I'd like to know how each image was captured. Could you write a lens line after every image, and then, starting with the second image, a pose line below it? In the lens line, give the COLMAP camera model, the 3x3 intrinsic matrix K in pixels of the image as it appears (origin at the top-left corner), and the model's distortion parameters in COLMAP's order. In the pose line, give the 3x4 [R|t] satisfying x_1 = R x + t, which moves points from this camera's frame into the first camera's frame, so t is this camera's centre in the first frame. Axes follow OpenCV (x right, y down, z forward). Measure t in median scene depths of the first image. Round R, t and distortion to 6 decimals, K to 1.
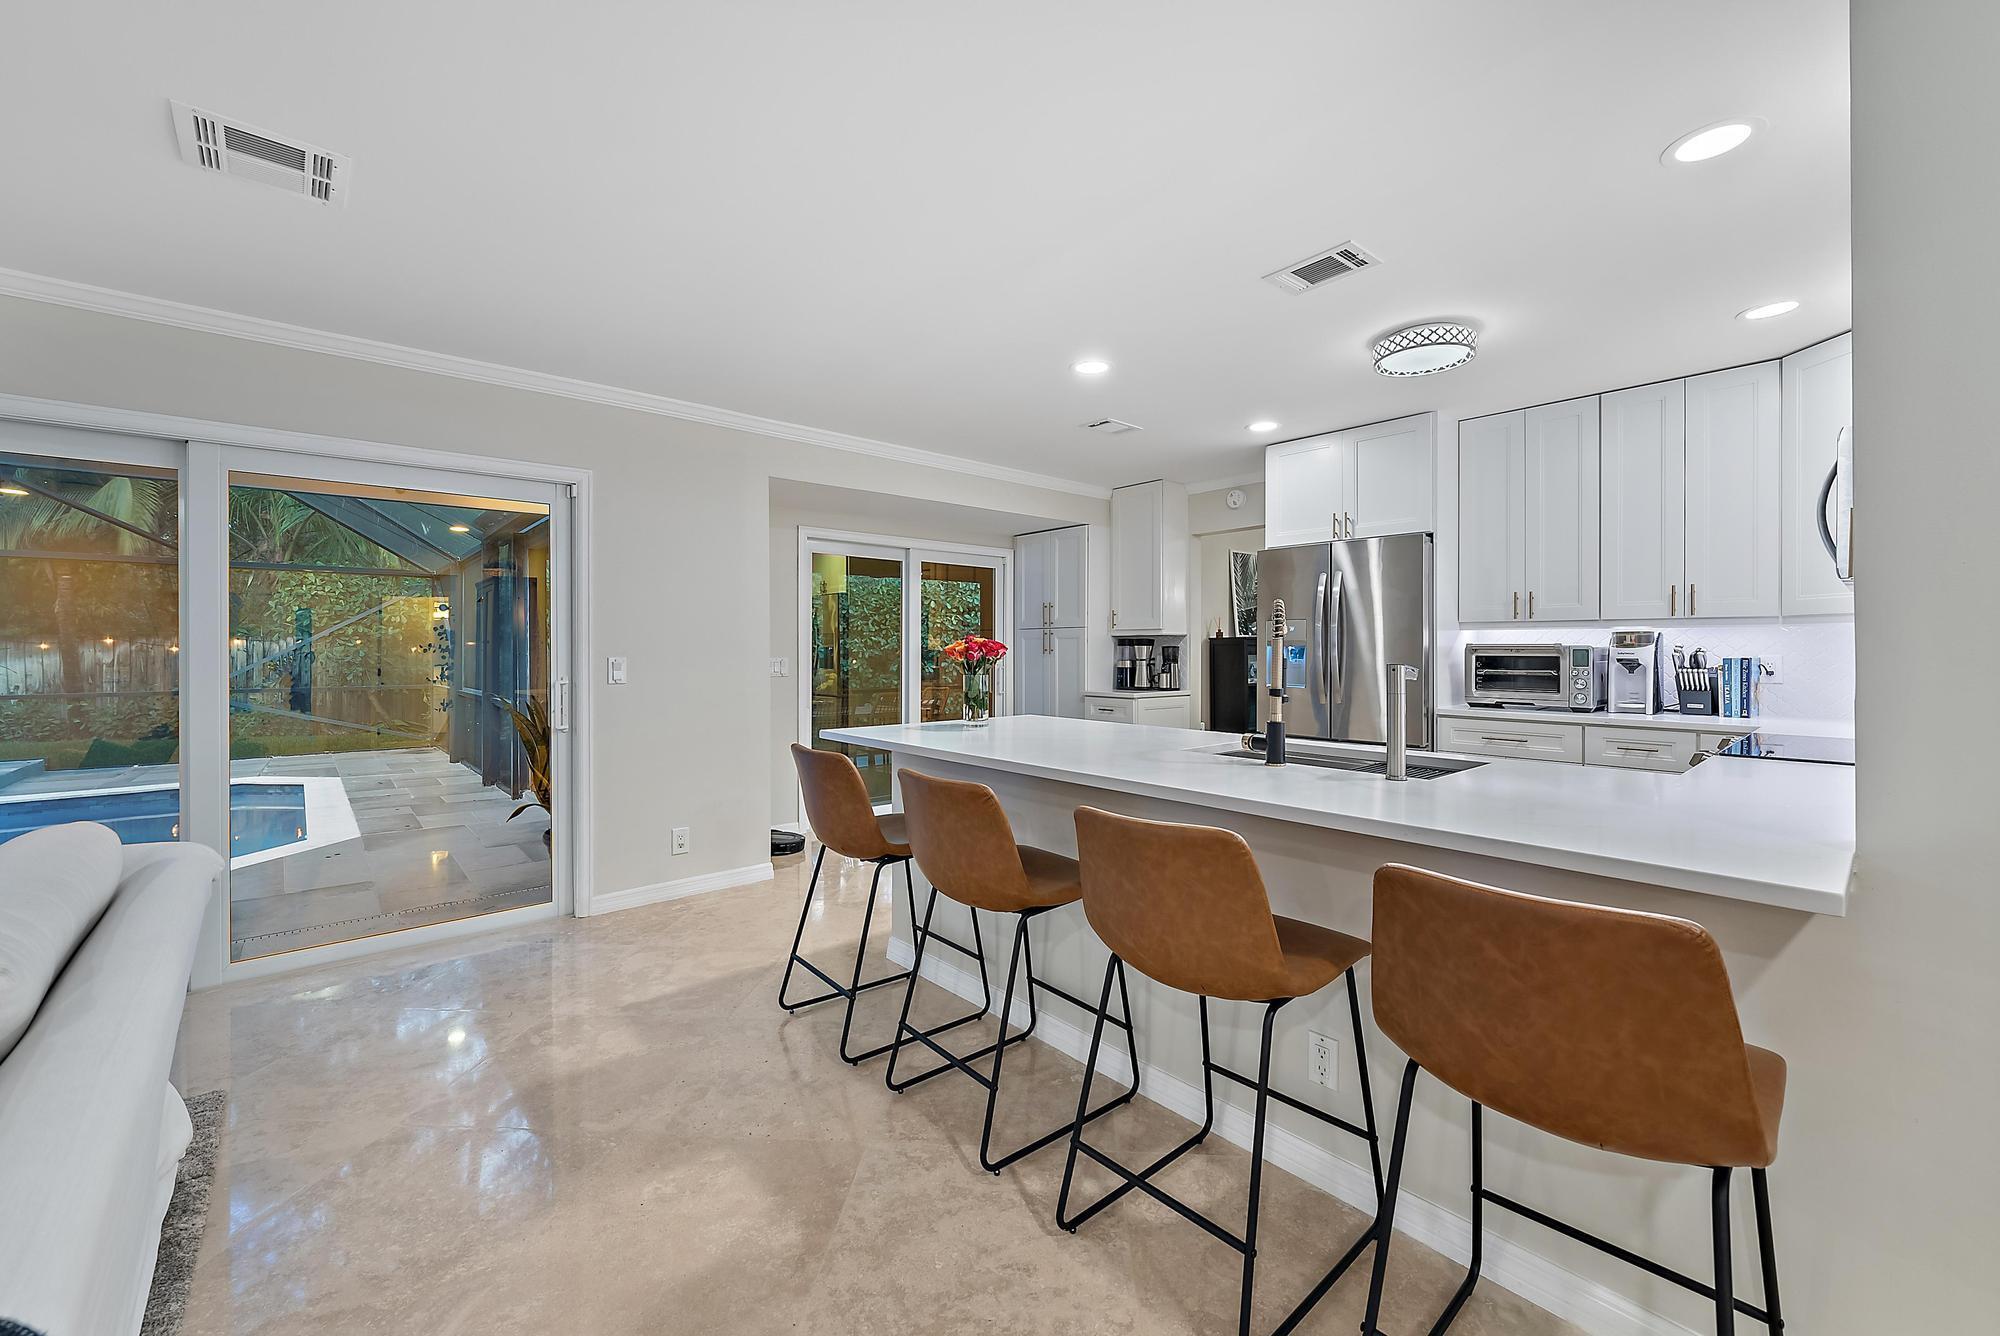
lens RADIAL K [[797.4, 0, 998.1], [0, 797.4, 662.4], [0, 0, 1]] dist [-0.001642, 0.004076]
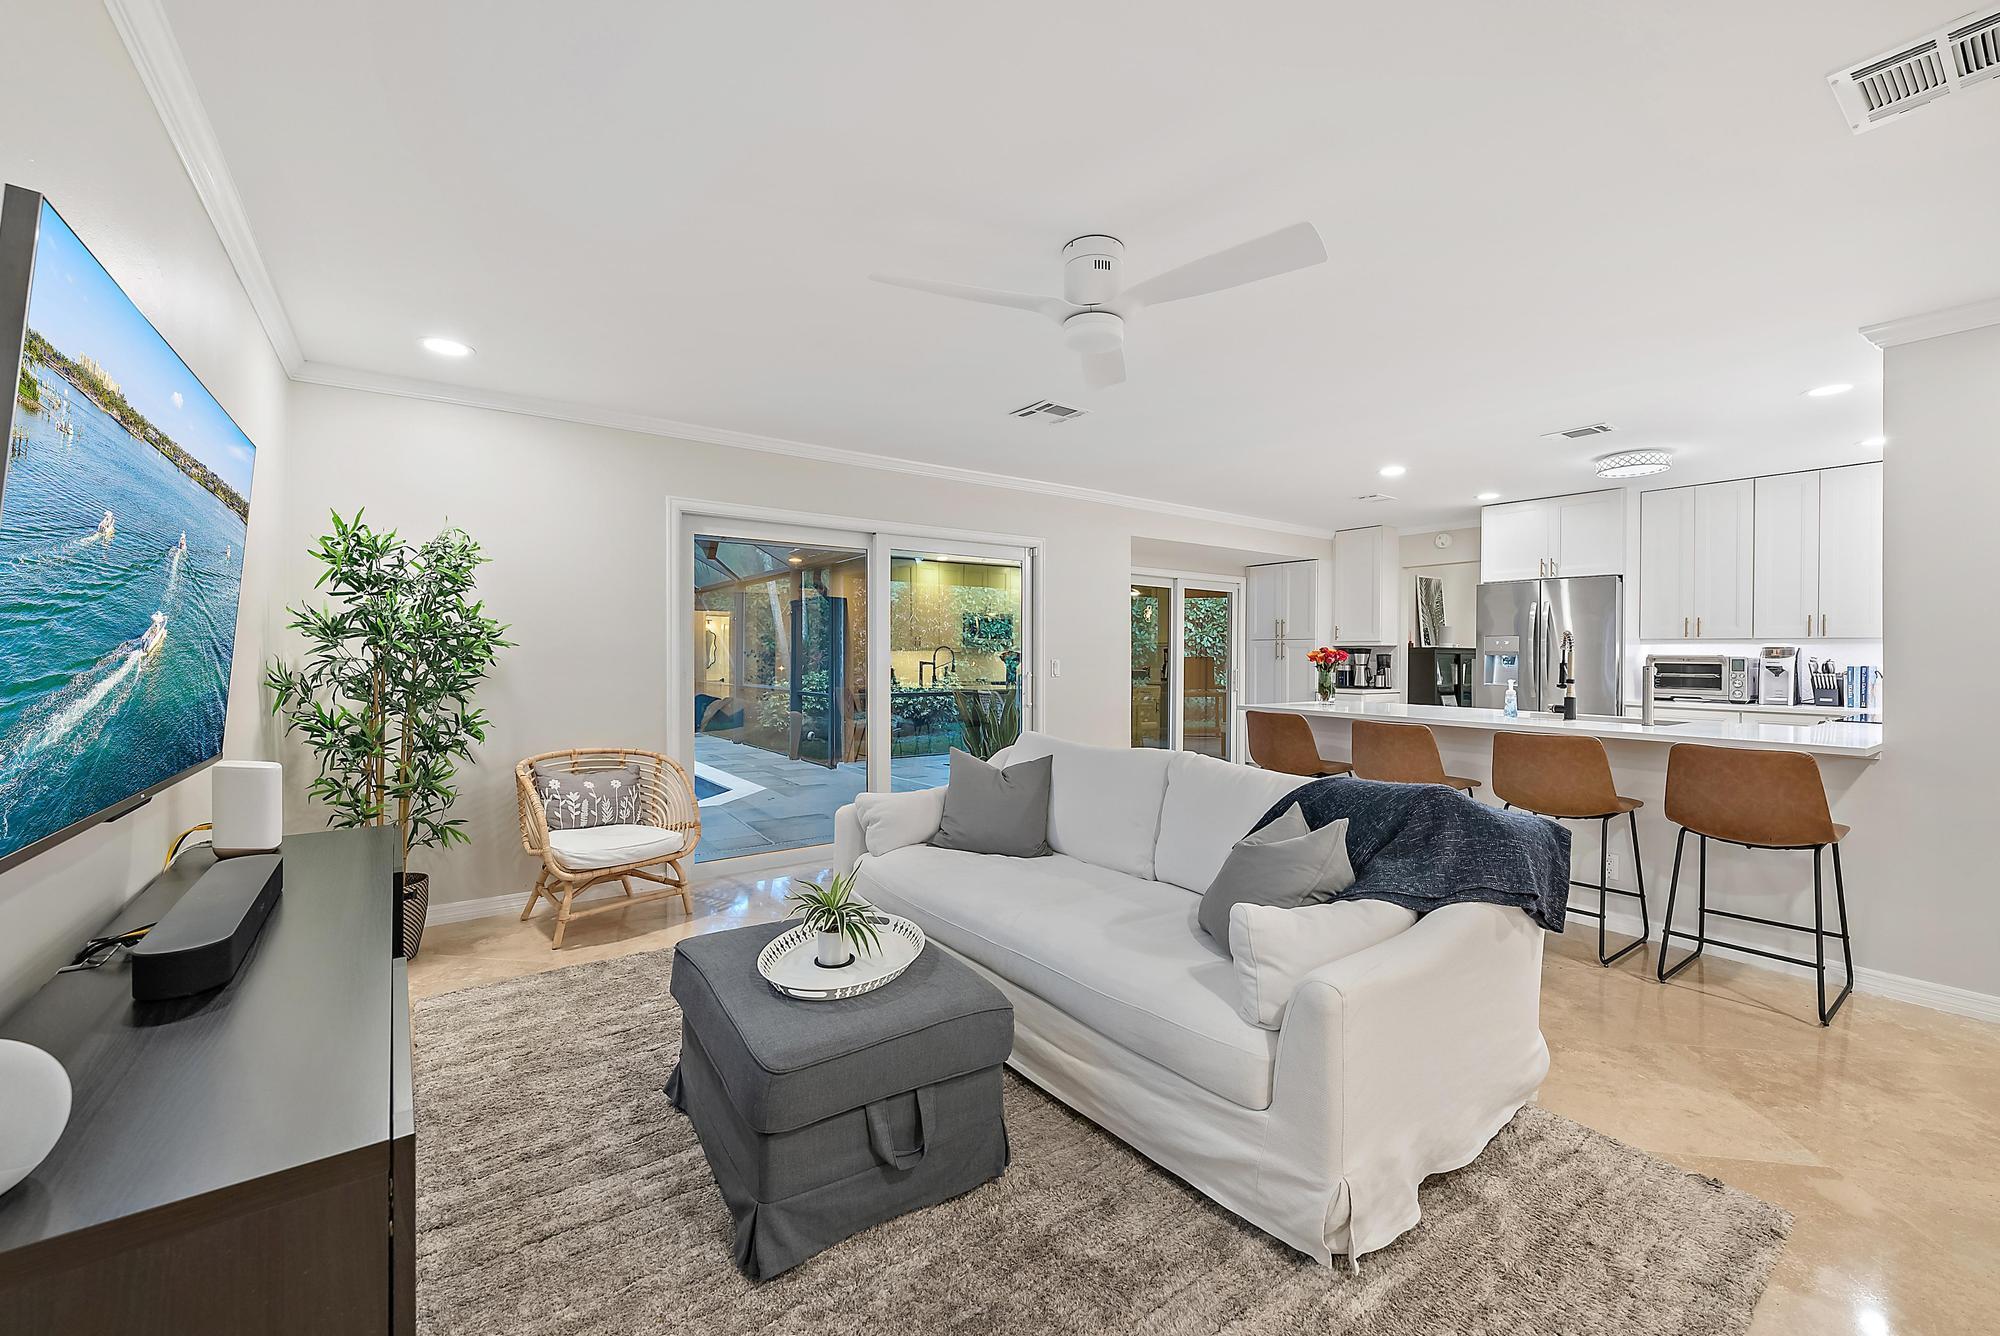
lens RADIAL K [[800.5, 0, 1000.0], [0, 800.5, 668.0], [0, 0, 1]] dist [0.000518, 0.000214]
pose [[0.995509, 0.008545, -0.094280, -0.417758], [-0.008509, 0.999963, 0.000785, 0.008739], [0.094283, 0.000021, 0.995545, -0.511570]]
